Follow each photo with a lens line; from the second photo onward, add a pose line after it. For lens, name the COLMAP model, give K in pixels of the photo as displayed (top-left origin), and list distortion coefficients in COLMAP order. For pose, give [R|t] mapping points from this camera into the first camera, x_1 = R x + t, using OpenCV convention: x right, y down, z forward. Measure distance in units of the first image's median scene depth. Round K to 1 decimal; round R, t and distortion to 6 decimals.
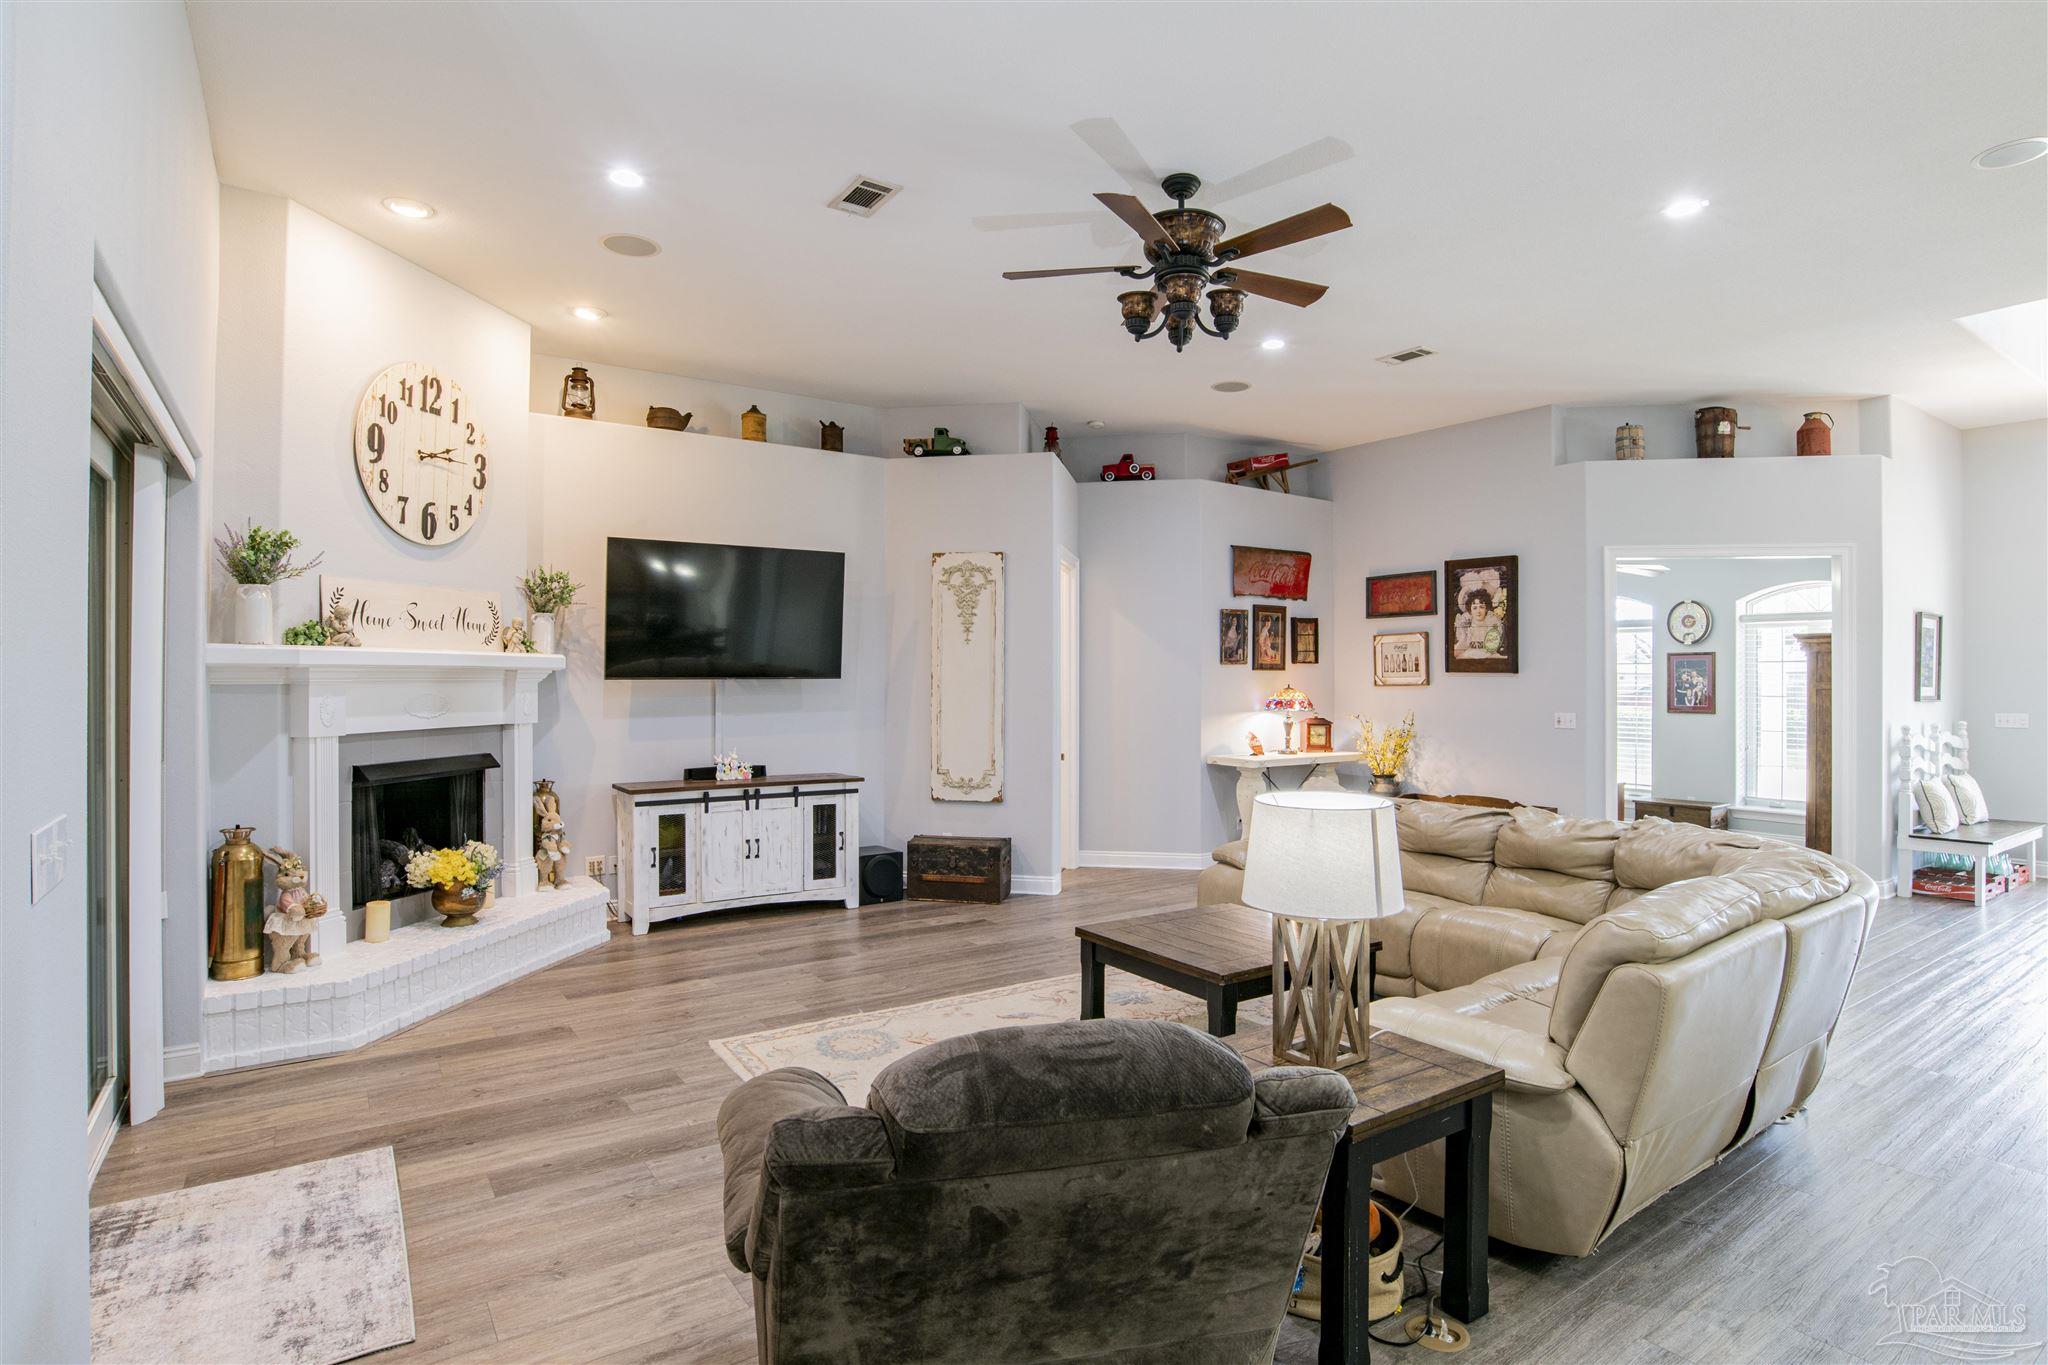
lens RADIAL K [[1061.9, 0, 1049.5], [0, 1061.9, 679.7], [0, 0, 1]] dist [-0.048358, 0.016082]
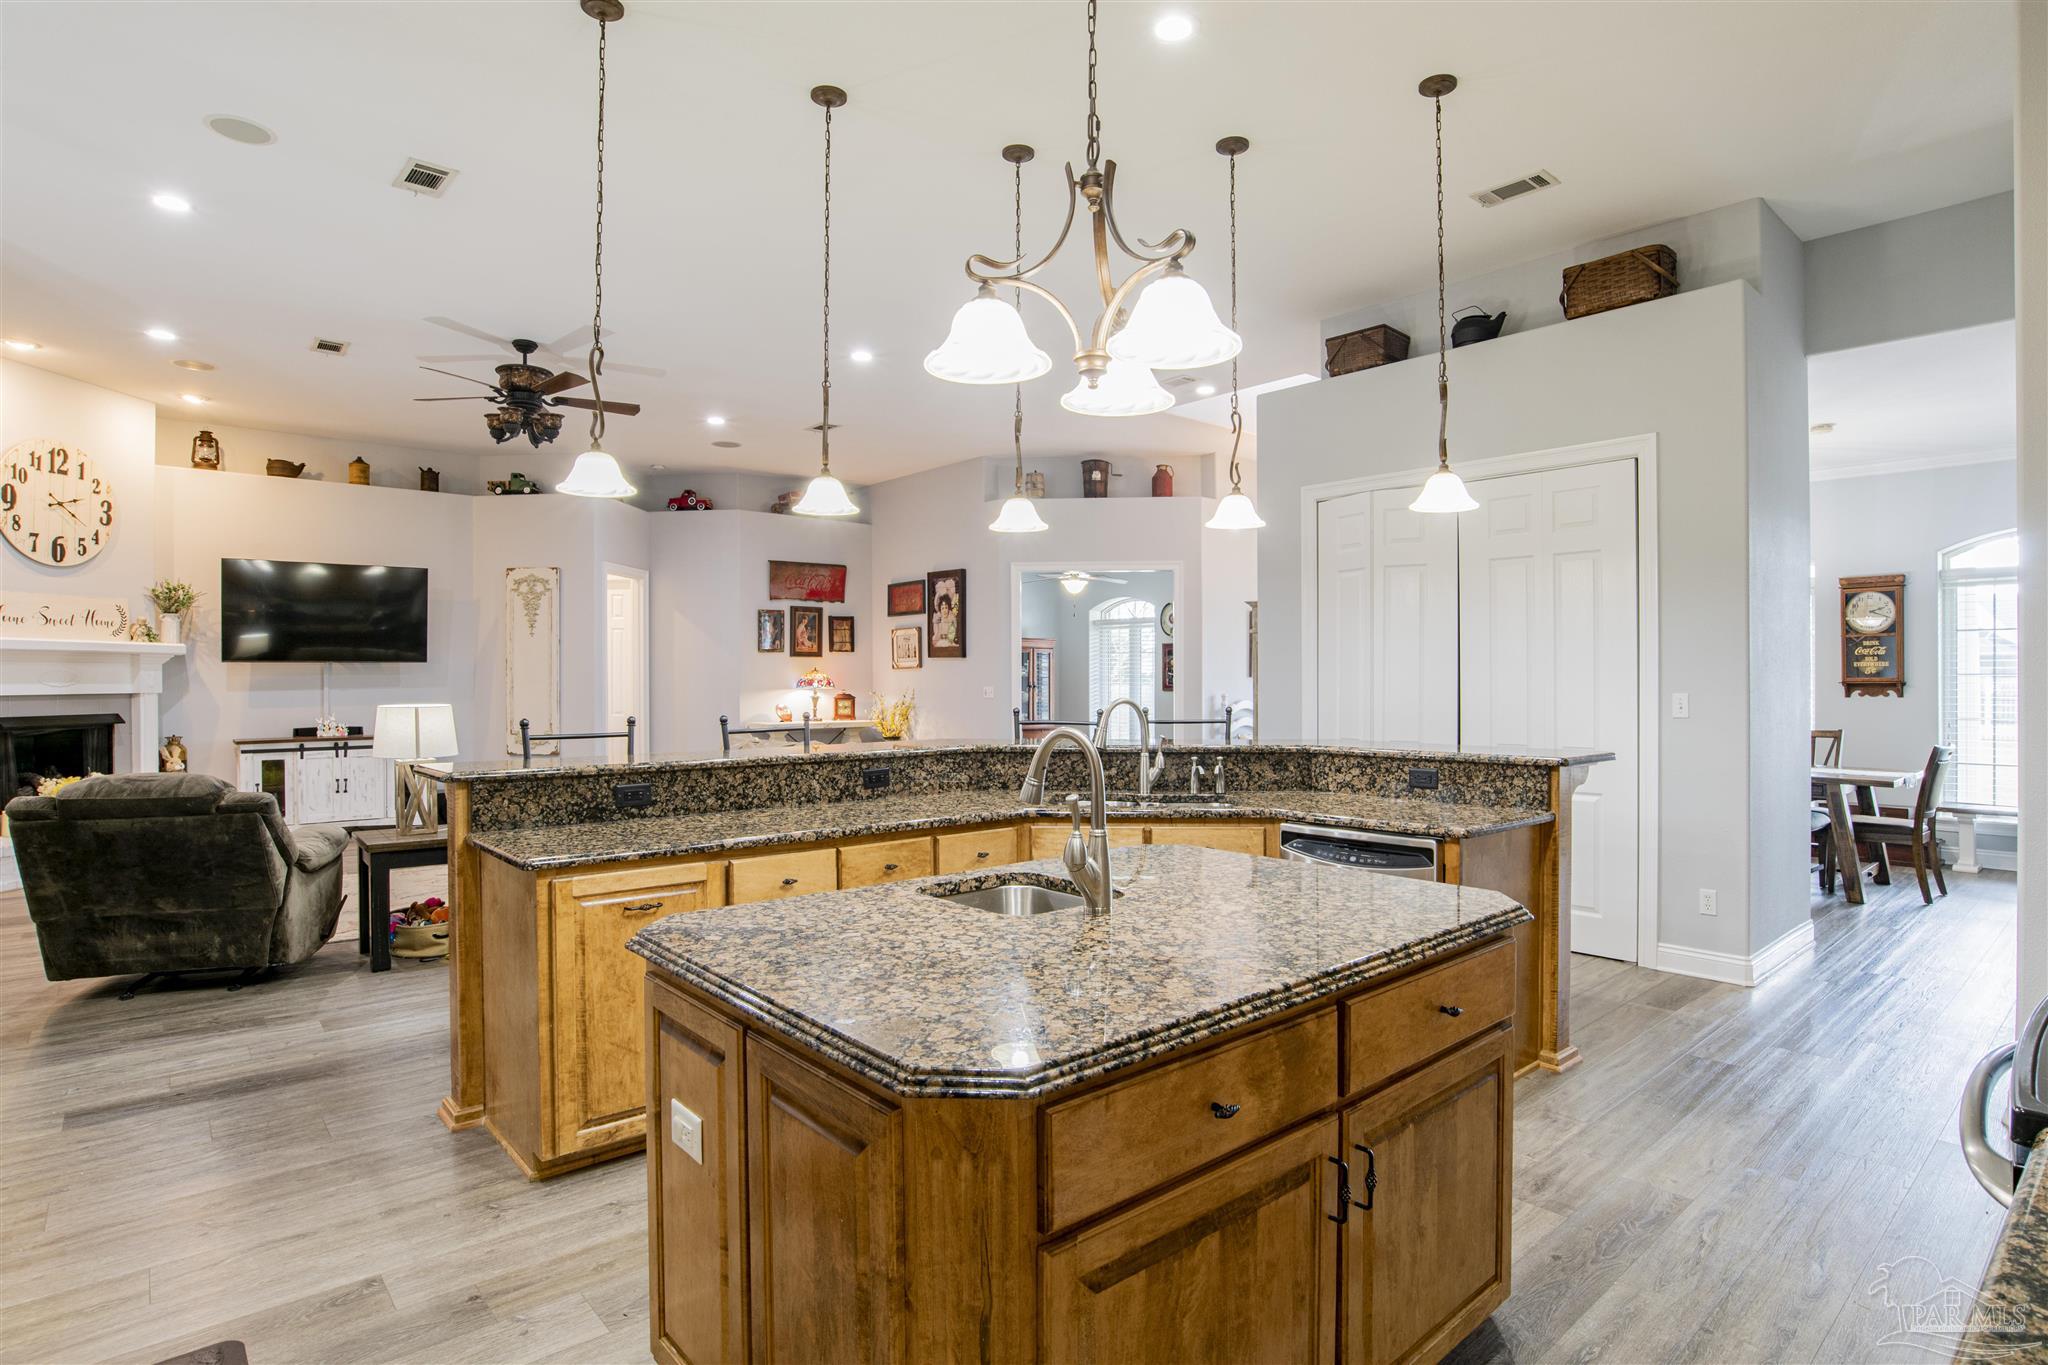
lens RADIAL K [[1061.9, 0, 1023.9], [0, 1061.9, 684.6], [0, 0, 1]] dist [-0.048358, 0.016082]
pose [[0.995271, -0.006140, 0.096943, 0.411043], [0.005702, 0.999972, 0.004787, 0.024198], [-0.096970, -0.004212, 0.995278, -0.375224]]
